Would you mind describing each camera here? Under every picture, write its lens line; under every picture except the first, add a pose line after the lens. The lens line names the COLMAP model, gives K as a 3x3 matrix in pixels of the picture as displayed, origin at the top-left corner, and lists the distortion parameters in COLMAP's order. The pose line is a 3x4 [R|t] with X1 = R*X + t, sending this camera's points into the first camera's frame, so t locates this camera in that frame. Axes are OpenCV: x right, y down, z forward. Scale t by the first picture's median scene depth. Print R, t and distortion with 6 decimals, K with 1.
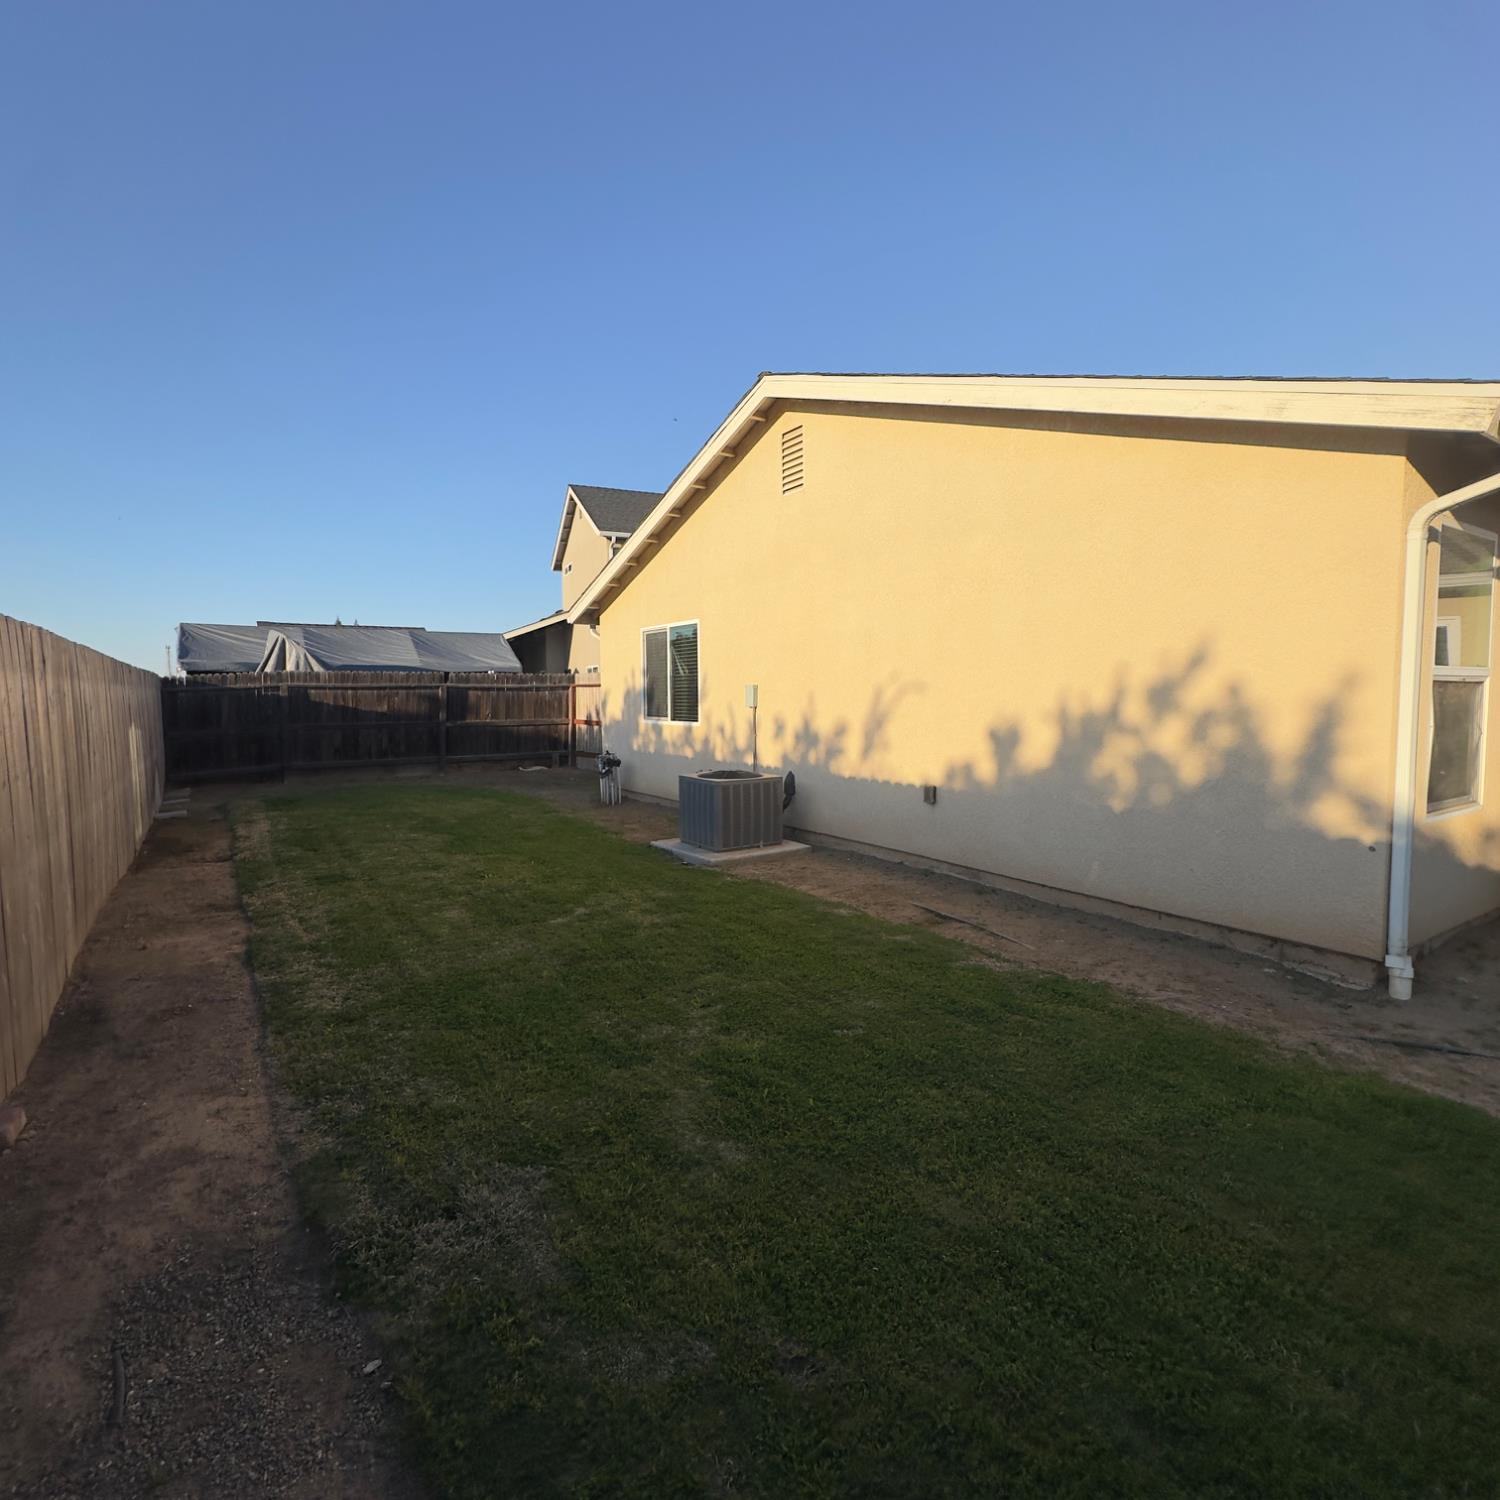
lens RADIAL K [[794.9, 0, 751.3], [0, 794.9, 748.4], [0, 0, 1]] dist [-0.000597, -0.000503]
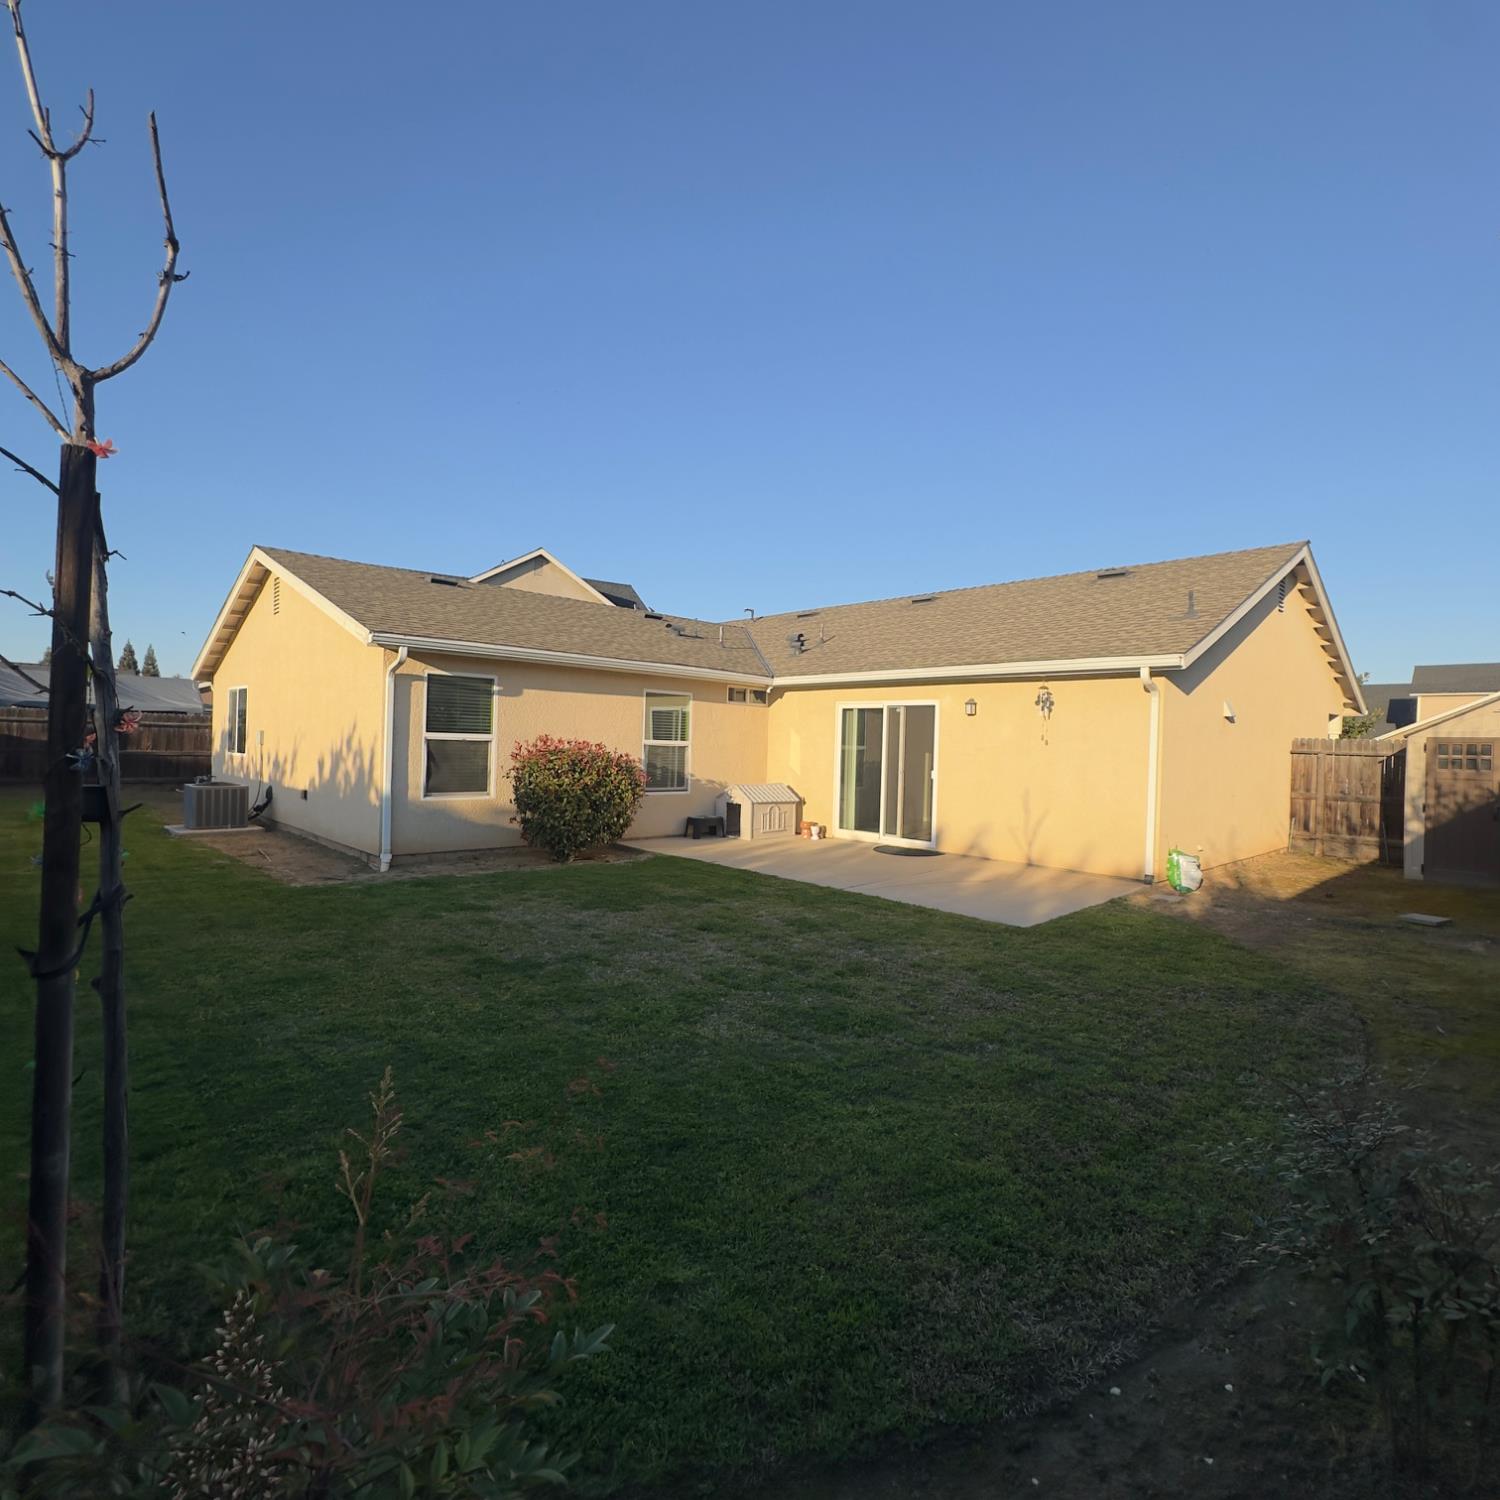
lens RADIAL K [[794.9, 0, 751.3], [0, 794.9, 748.4], [0, 0, 1]] dist [-0.000597, -0.000503]
pose [[0.982829, 0.033877, 0.181383, 0.418396], [-0.022867, 0.997786, -0.062456, 0.019549], [-0.183098, 0.057236, 0.981427, -0.450495]]
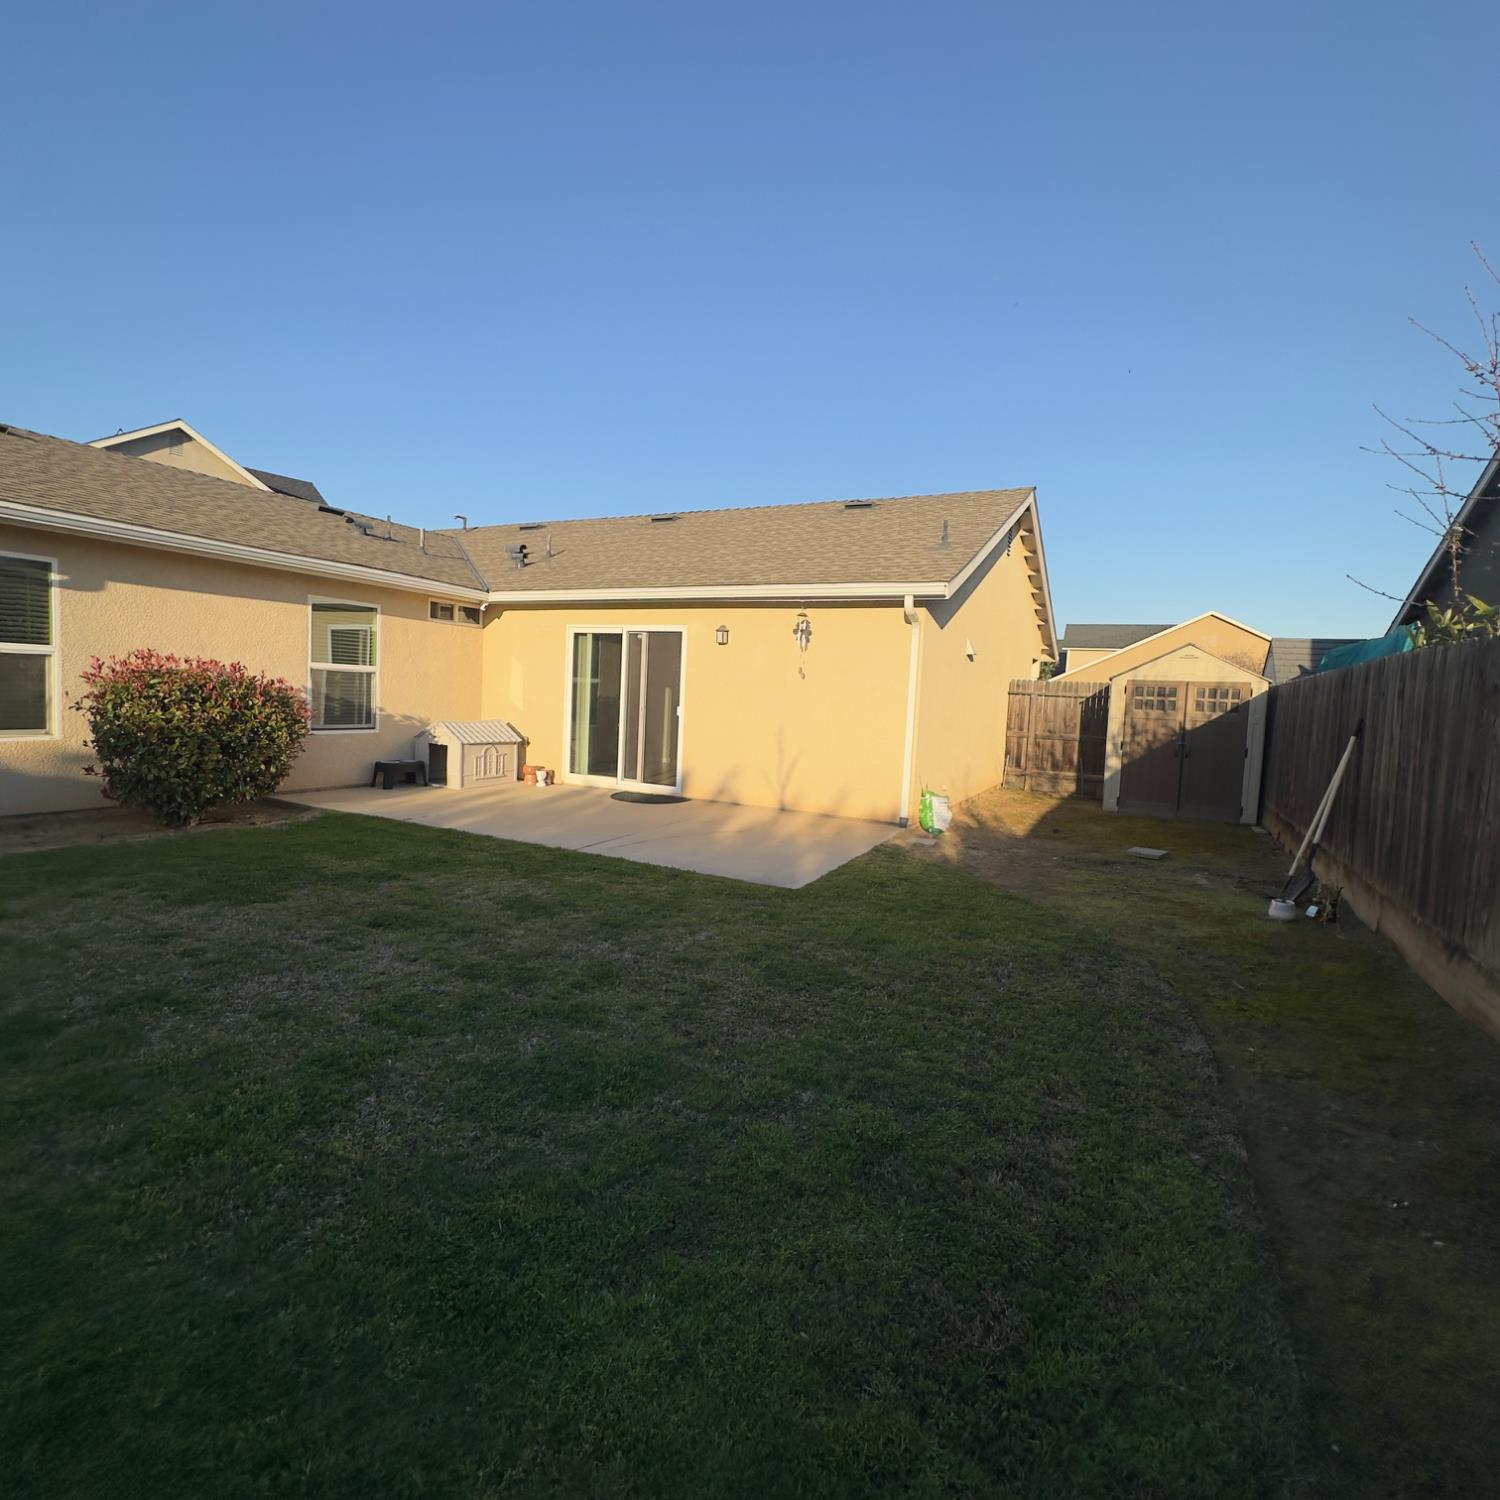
lens RADIAL K [[794.9, 0, 751.3], [0, 794.9, 748.4], [0, 0, 1]] dist [-0.000597, -0.000503]
pose [[0.865933, 0.013247, 0.499984, 0.448773], [-0.019056, 0.999797, 0.006515, 0.019261], [-0.499797, -0.015170, 0.866010, -0.335952]]
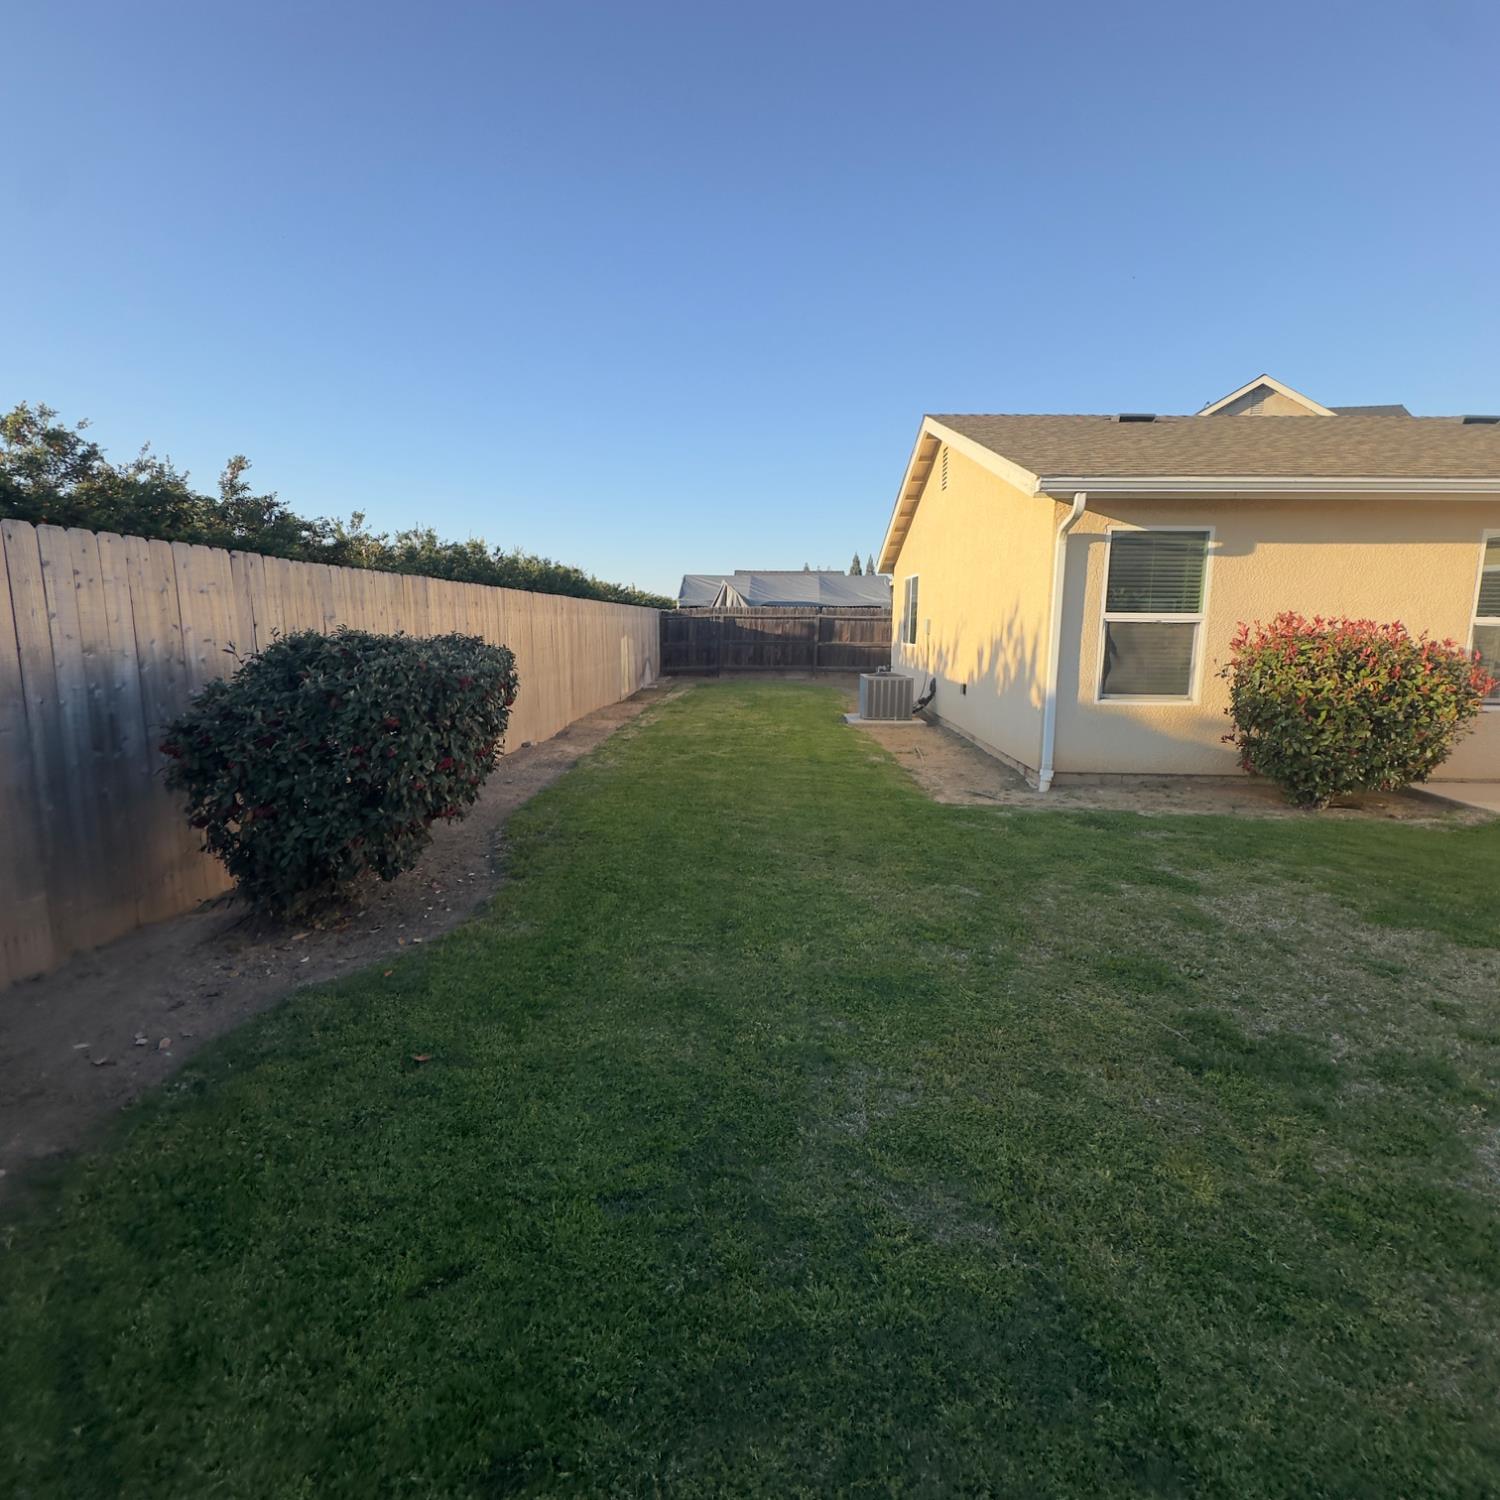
lens RADIAL K [[794.9, 0, 751.3], [0, 794.9, 748.4], [0, 0, 1]] dist [-0.000597, -0.000503]
pose [[0.817074, 0.103713, -0.567128, 0.377176], [-0.053631, 0.993094, 0.104344, 0.014574], [0.574033, -0.054841, 0.816993, -0.270799]]
